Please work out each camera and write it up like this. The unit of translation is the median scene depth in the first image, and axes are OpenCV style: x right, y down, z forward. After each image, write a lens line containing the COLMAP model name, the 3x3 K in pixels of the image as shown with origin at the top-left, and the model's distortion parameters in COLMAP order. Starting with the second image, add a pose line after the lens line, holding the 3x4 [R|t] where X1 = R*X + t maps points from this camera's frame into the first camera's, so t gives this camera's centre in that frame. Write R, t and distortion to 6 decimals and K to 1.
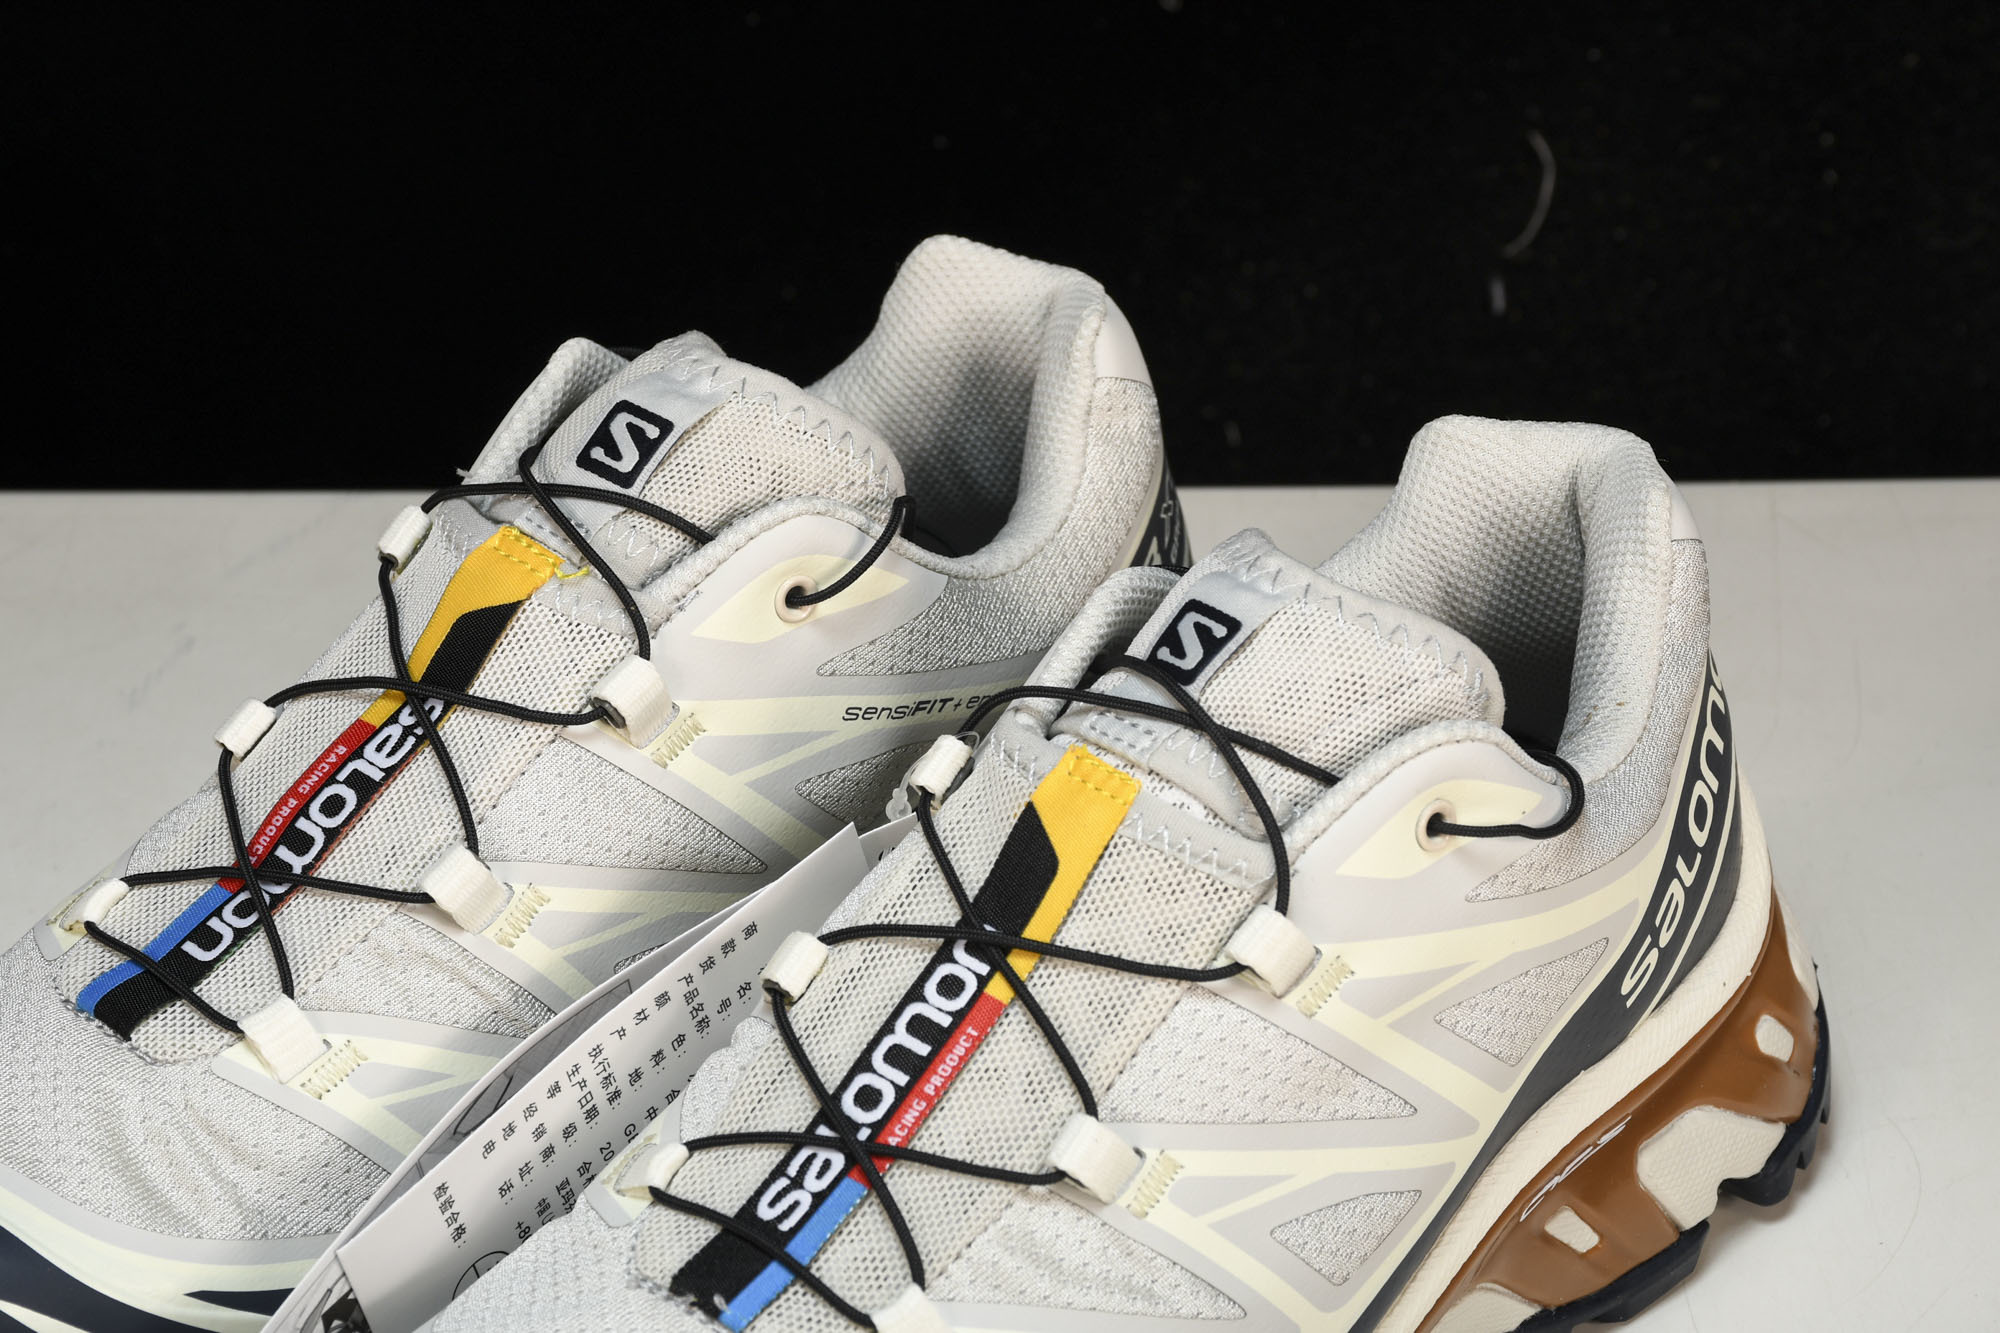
lens RADIAL K [[5779.8, 0, 1000.0], [0, 5779.8, 666.5], [0, 0, 1]] dist [0.627318, 1.360838]
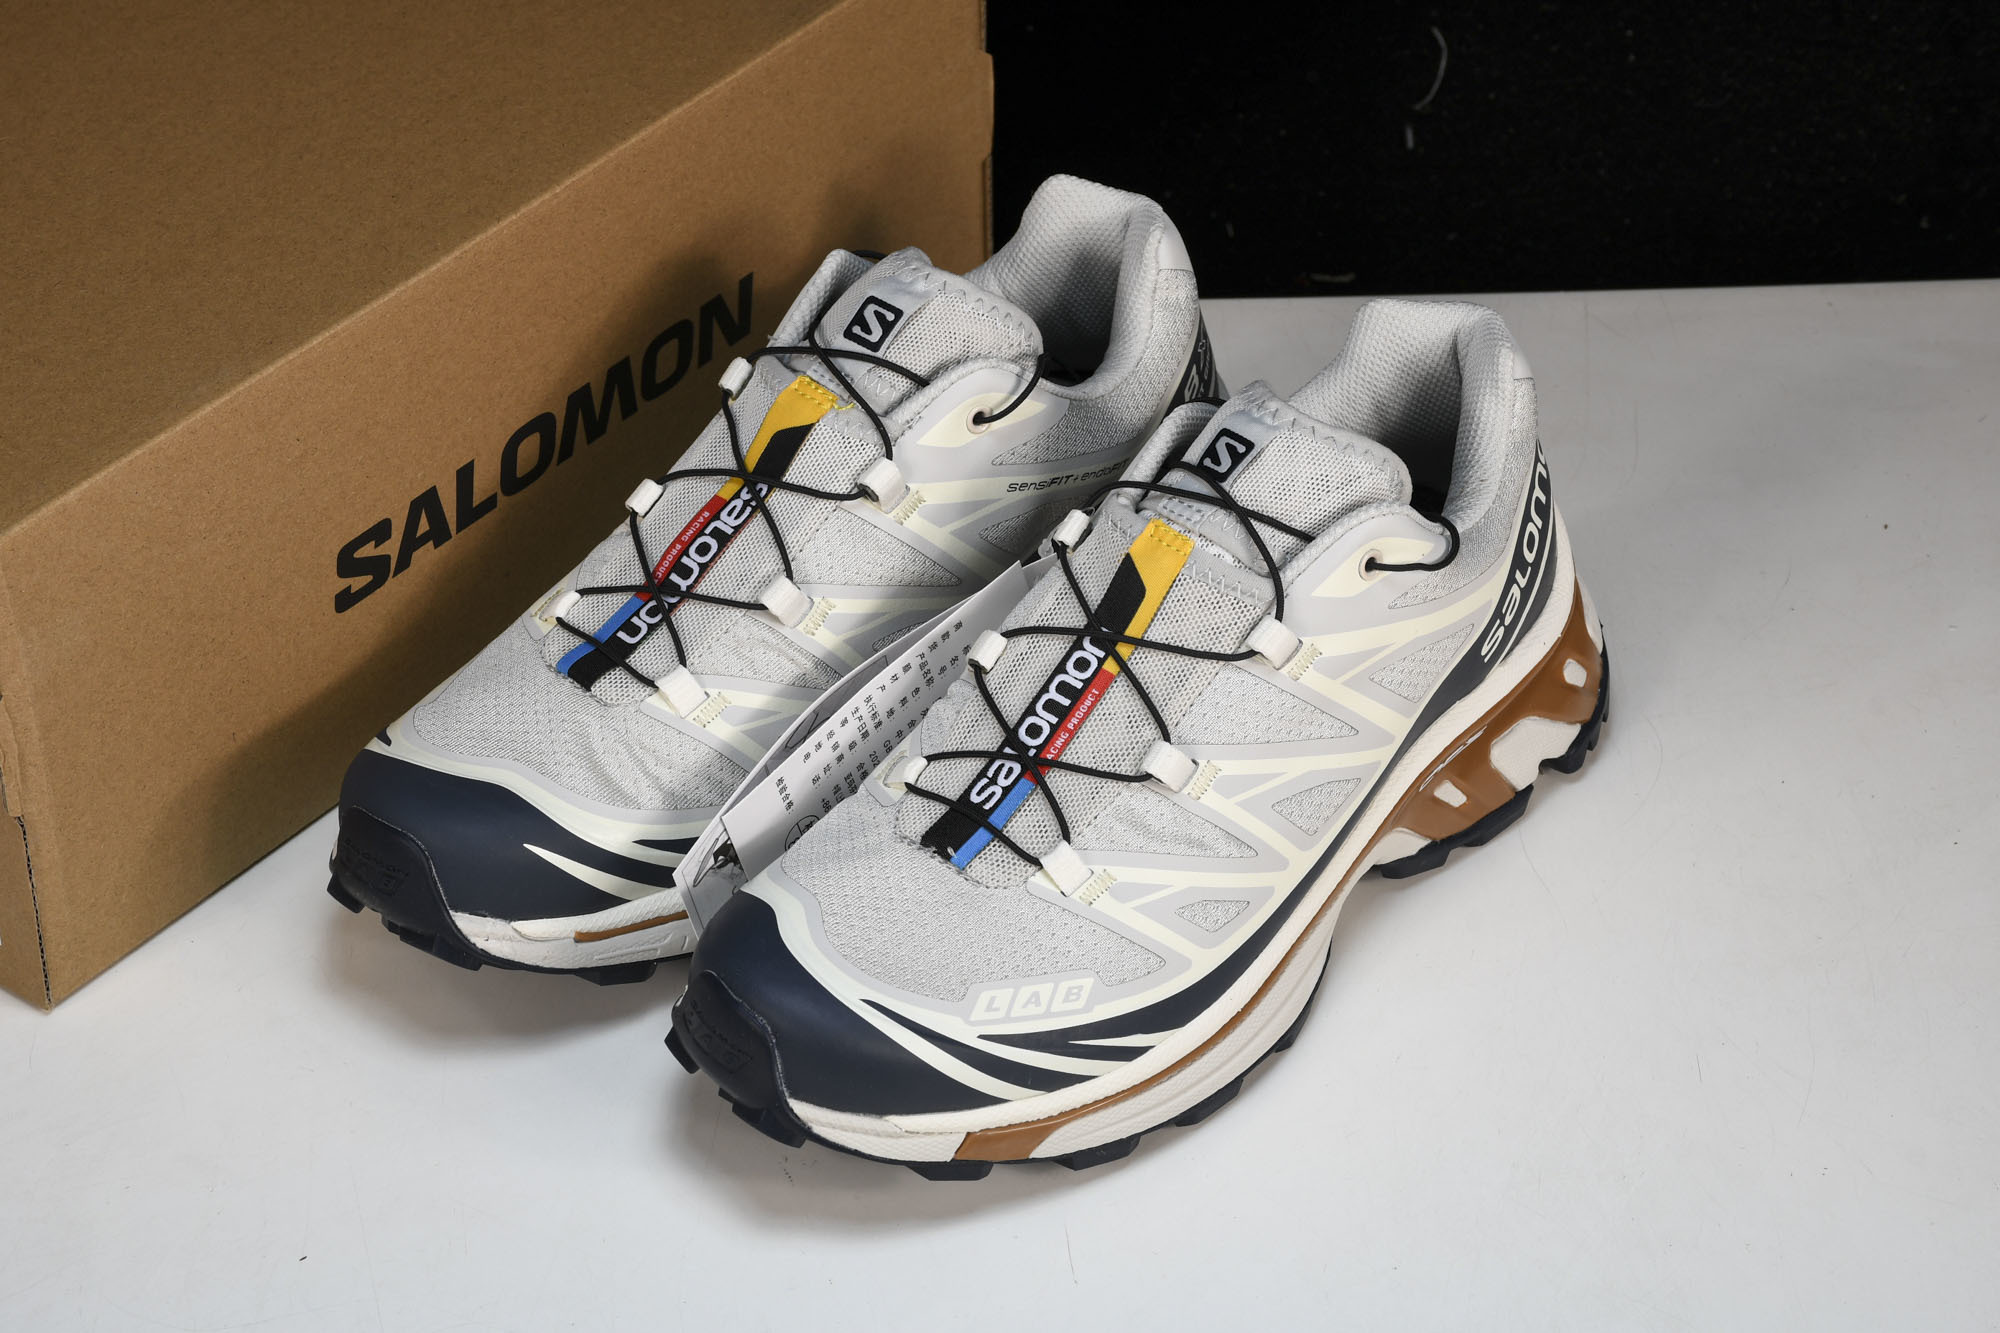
lens RADIAL K [[4836.5, 0, 1000.0], [0, 4836.5, 666.5], [0, 0, 1]] dist [0.465921, -0.020480]
pose [[0.999969, -0.007793, 0.001095, -0.032859], [0.007653, 0.995415, 0.095344, -0.076006], [-0.001833, -0.095332, 0.995444, -0.386825]]
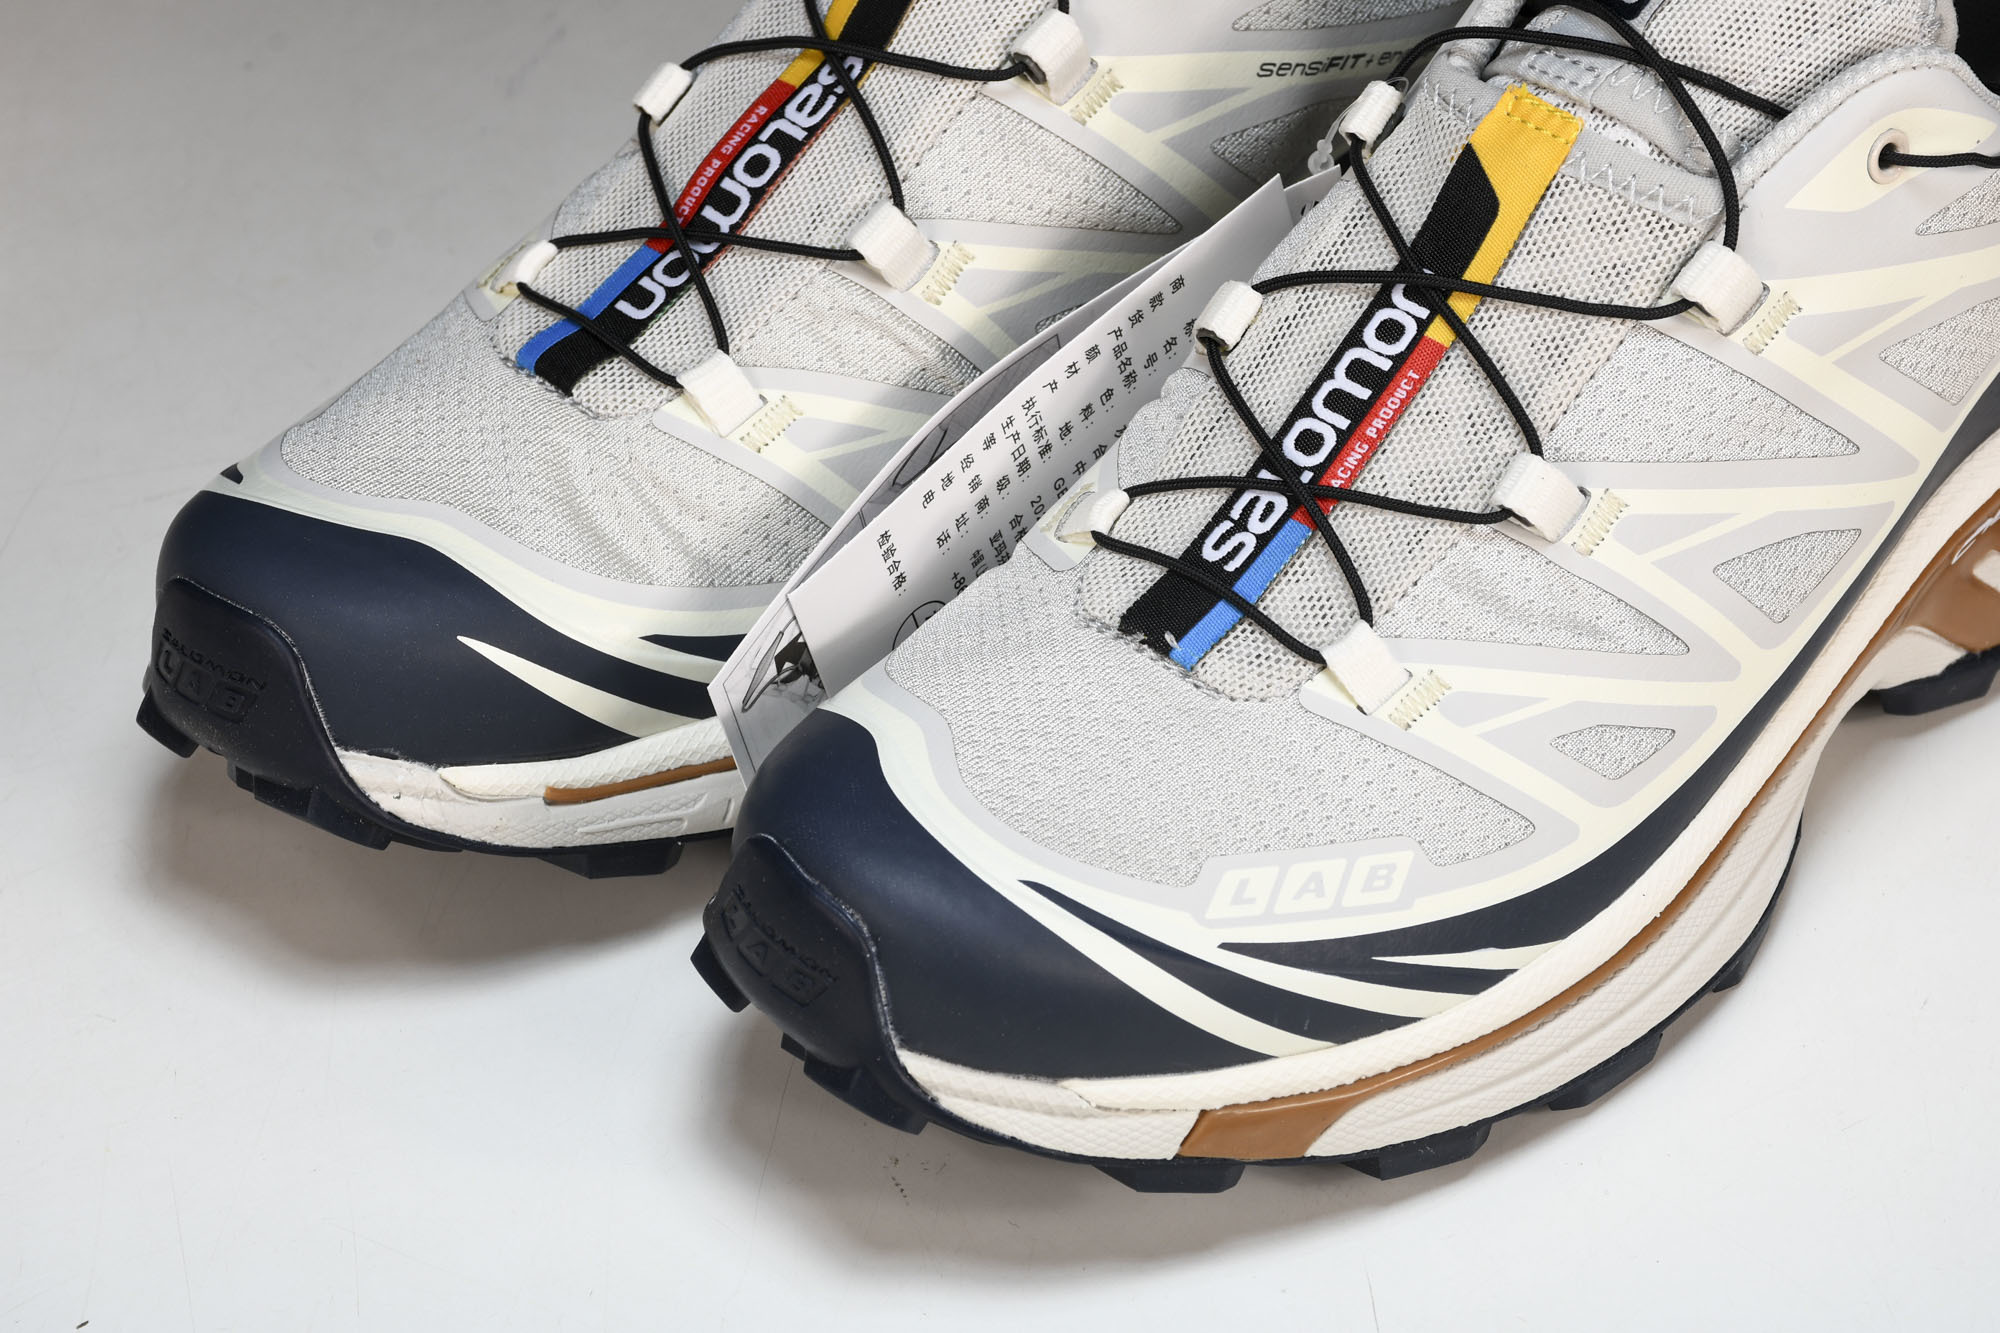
lens RADIAL K [[5779.8, 0, 1000.0], [0, 5779.8, 666.5], [0, 0, 1]] dist [0.627318, 1.360838]
pose [[0.999595, -0.009581, -0.026798, -0.048043], [0.011770, 0.996500, 0.082755, 0.028397], [0.025911, -0.083037, 0.996210, -0.004311]]
